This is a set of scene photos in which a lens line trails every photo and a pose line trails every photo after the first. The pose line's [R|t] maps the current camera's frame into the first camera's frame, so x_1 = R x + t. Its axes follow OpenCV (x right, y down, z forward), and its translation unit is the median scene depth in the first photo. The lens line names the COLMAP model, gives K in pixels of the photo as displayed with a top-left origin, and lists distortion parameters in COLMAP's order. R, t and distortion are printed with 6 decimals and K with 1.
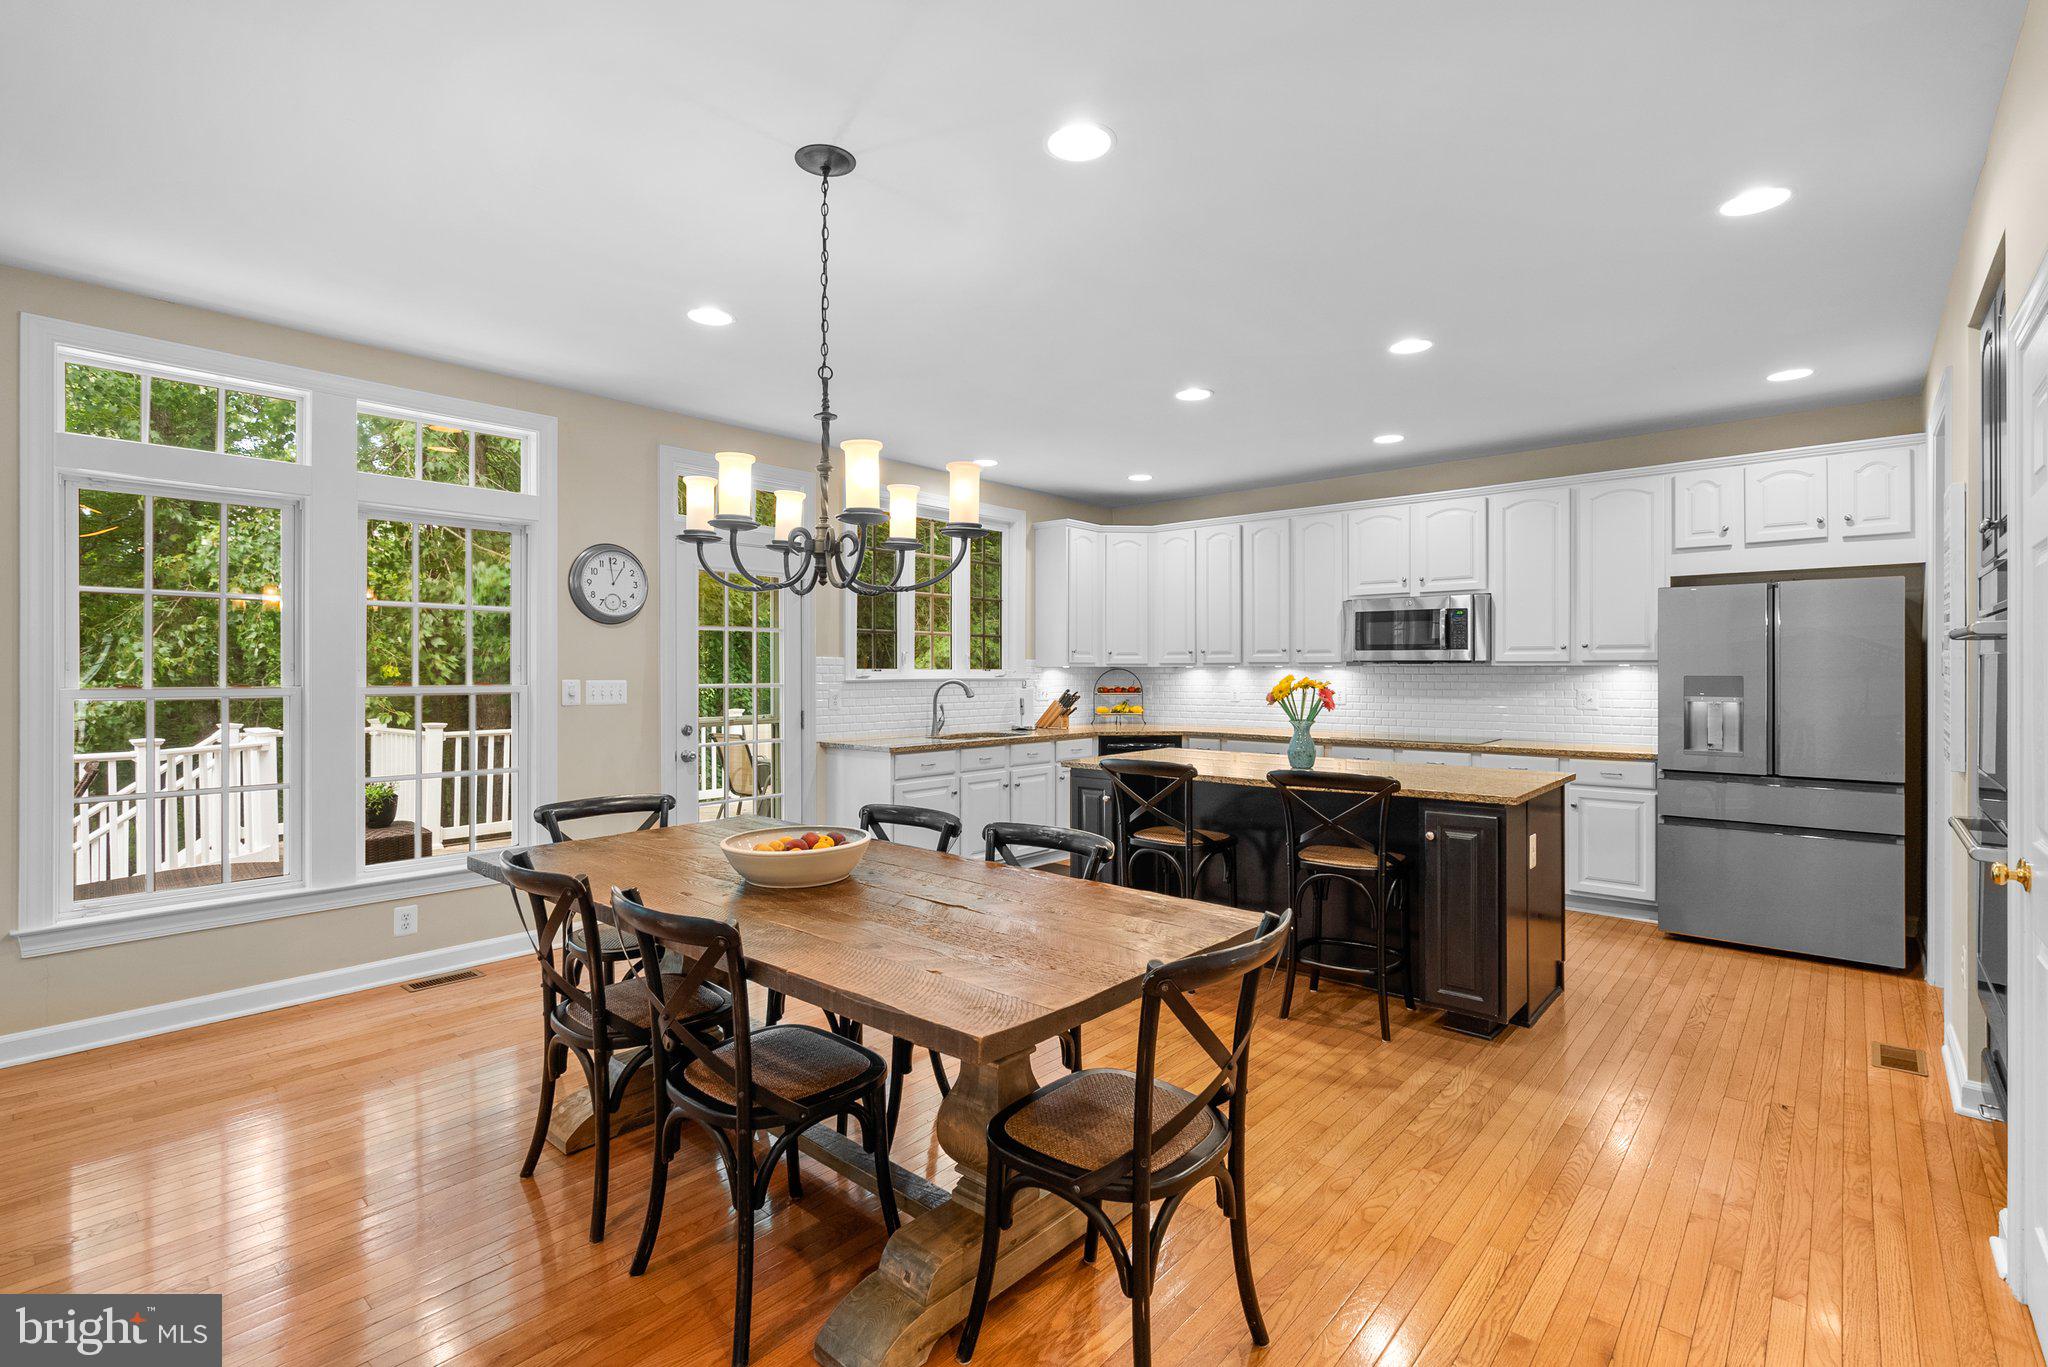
lens RADIAL K [[948.5, 0, 1026.4], [0, 948.5, 670.8], [0, 0, 1]] dist [-0.004017, 0.002919]
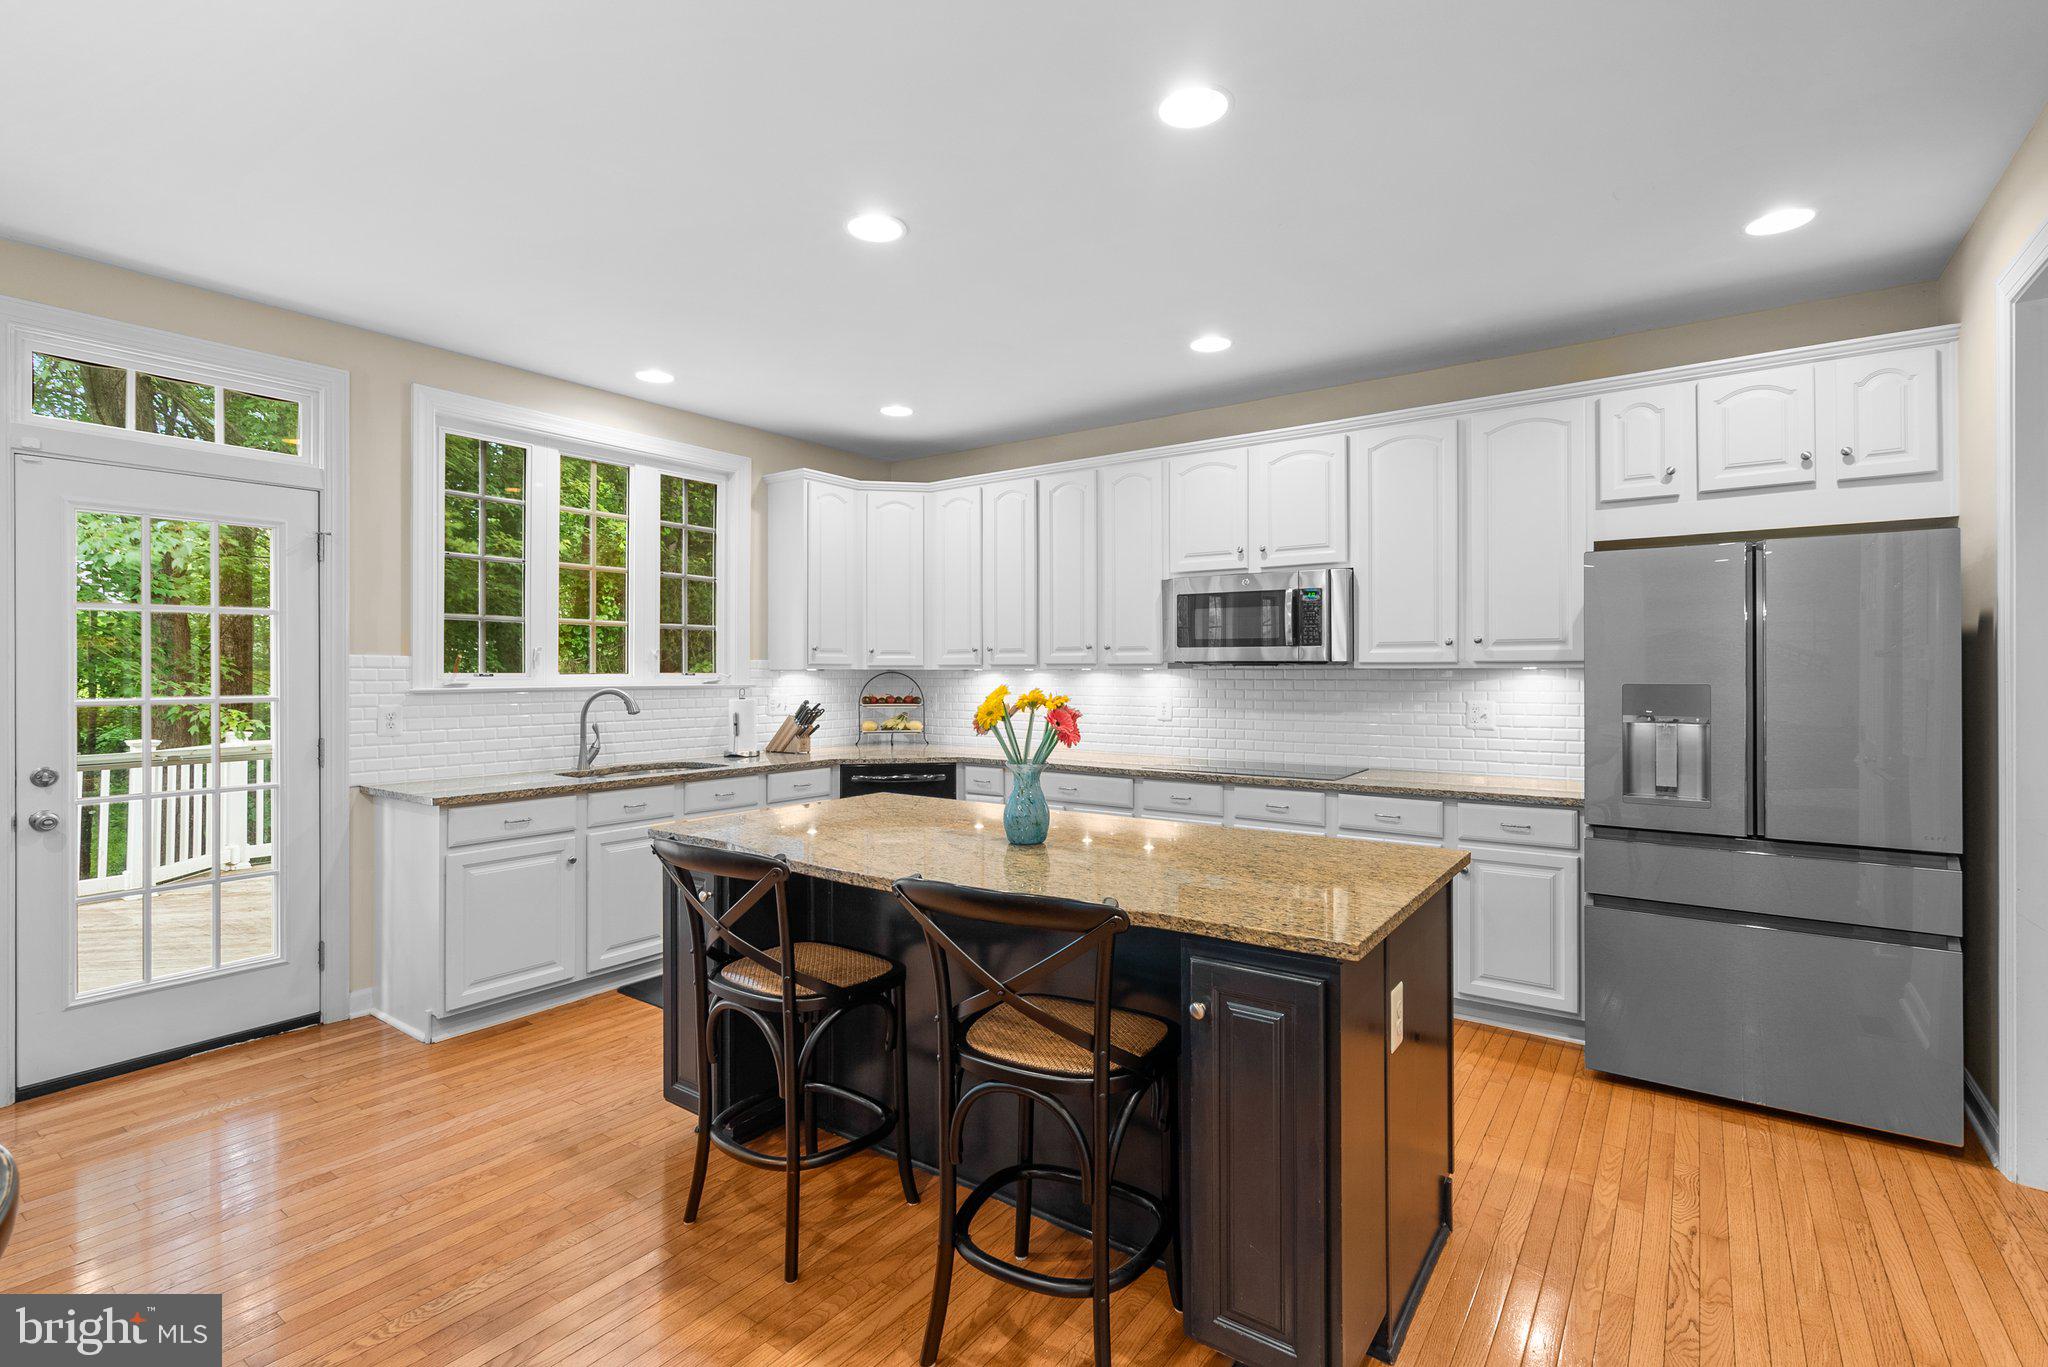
lens RADIAL K [[948.5, 0, 1025.4], [0, 948.5, 670.4], [0, 0, 1]] dist [-0.004017, 0.002919]
pose [[0.995272, -0.000199, 0.097126, 0.194164], [0.000415, 0.999997, -0.002198, -0.002861], [-0.097126, 0.002228, 0.995270, 0.345711]]
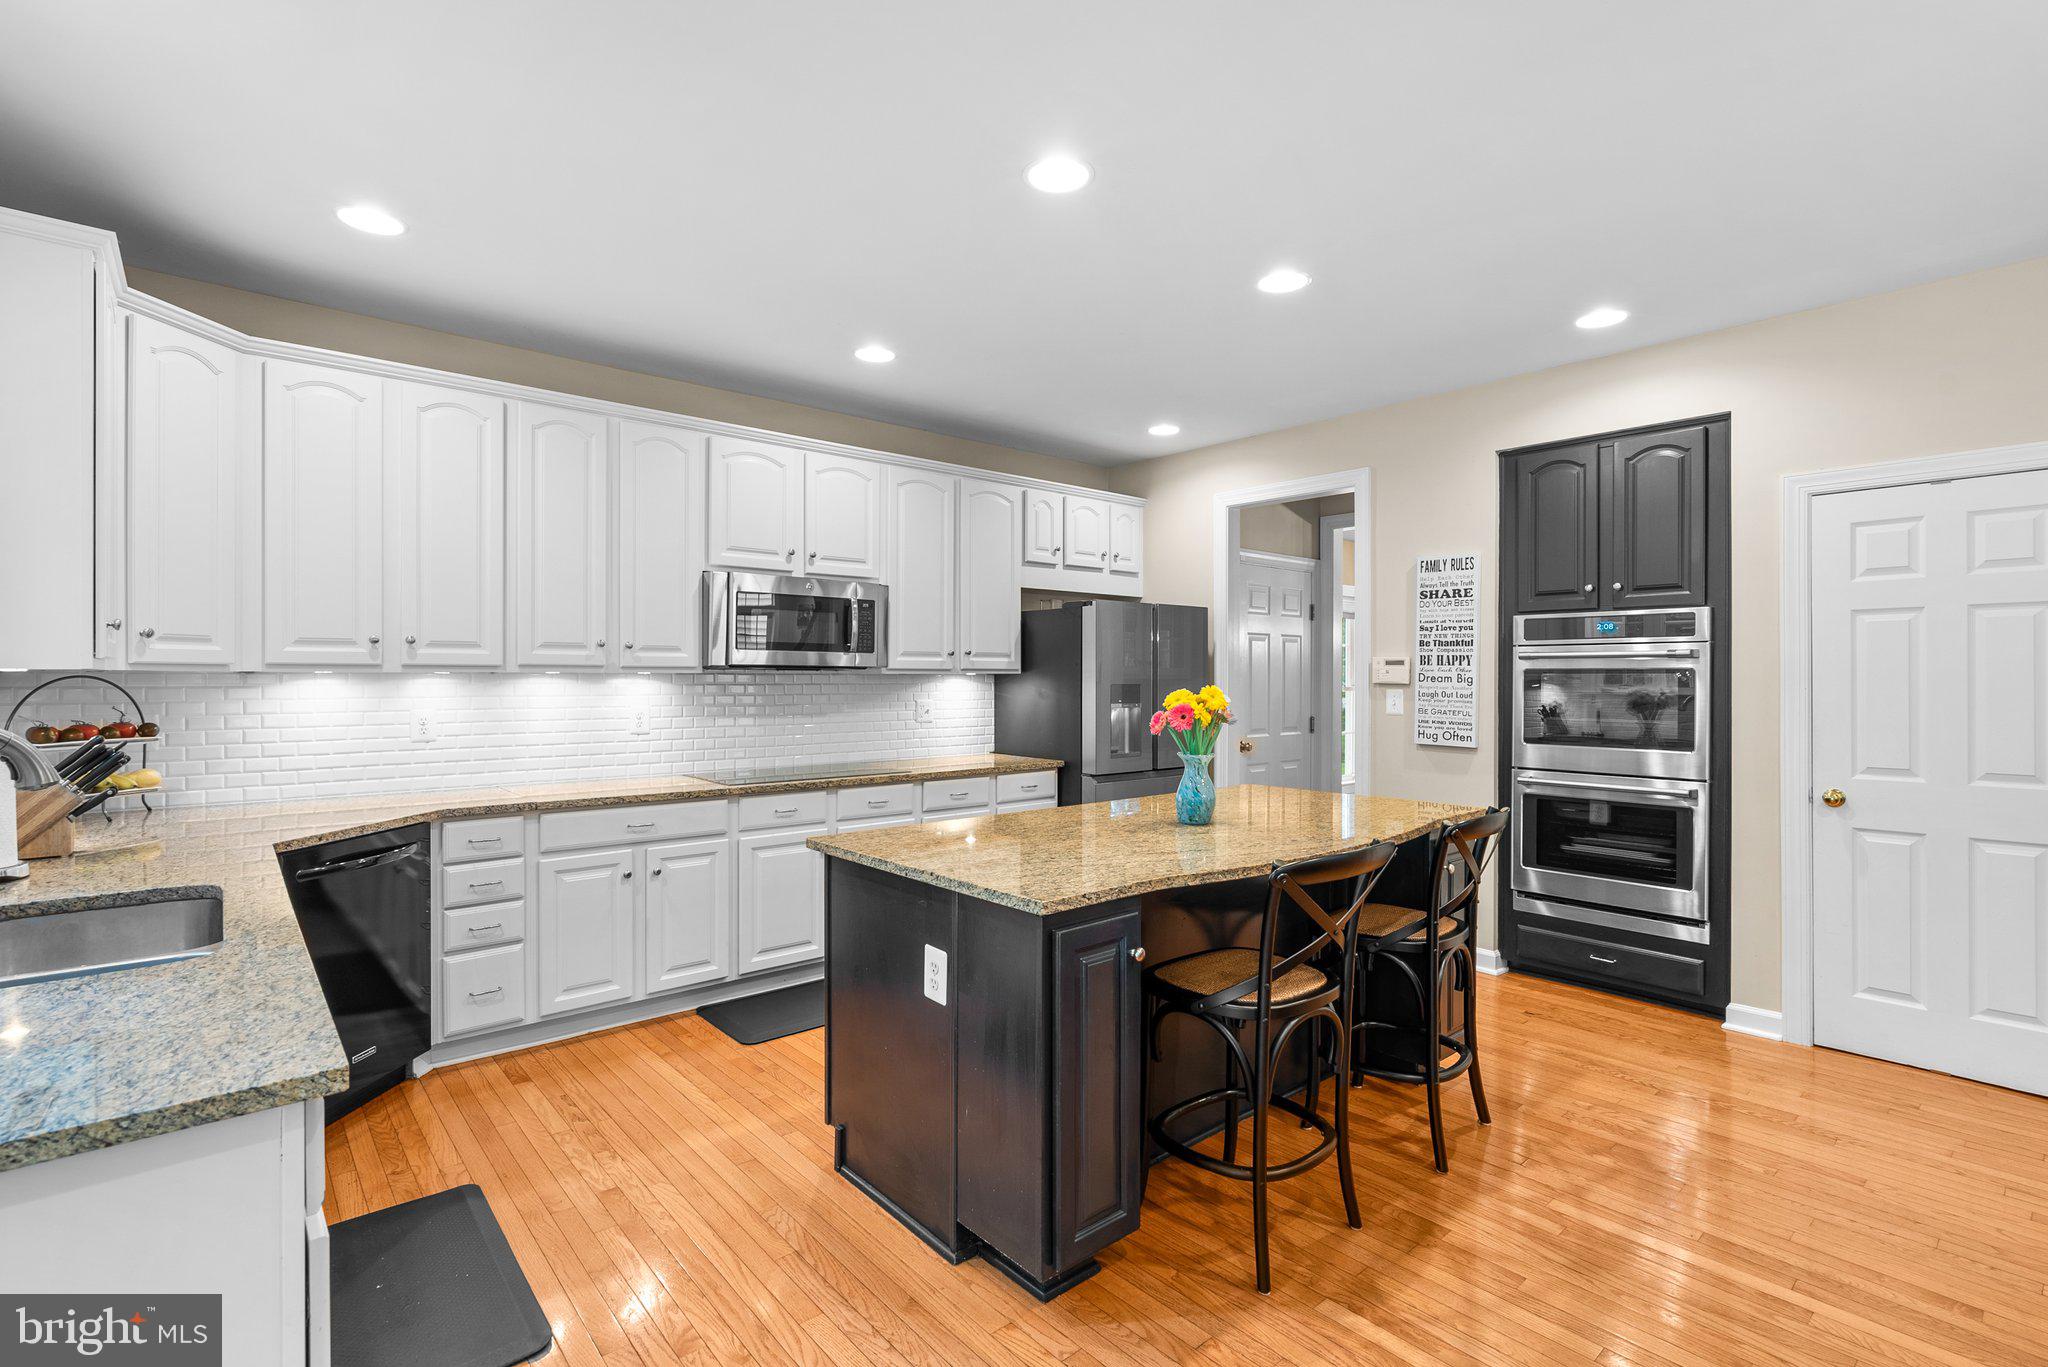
lens RADIAL K [[948.5, 0, 1044.8], [0, 948.5, 681.4], [0, 0, 1]] dist [-0.004017, 0.002919]
pose [[0.125599, -0.007616, 0.992052, -0.338049], [-0.005395, 0.999951, 0.008359, -0.007126], [-0.992066, -0.006402, 0.125552, 0.855969]]
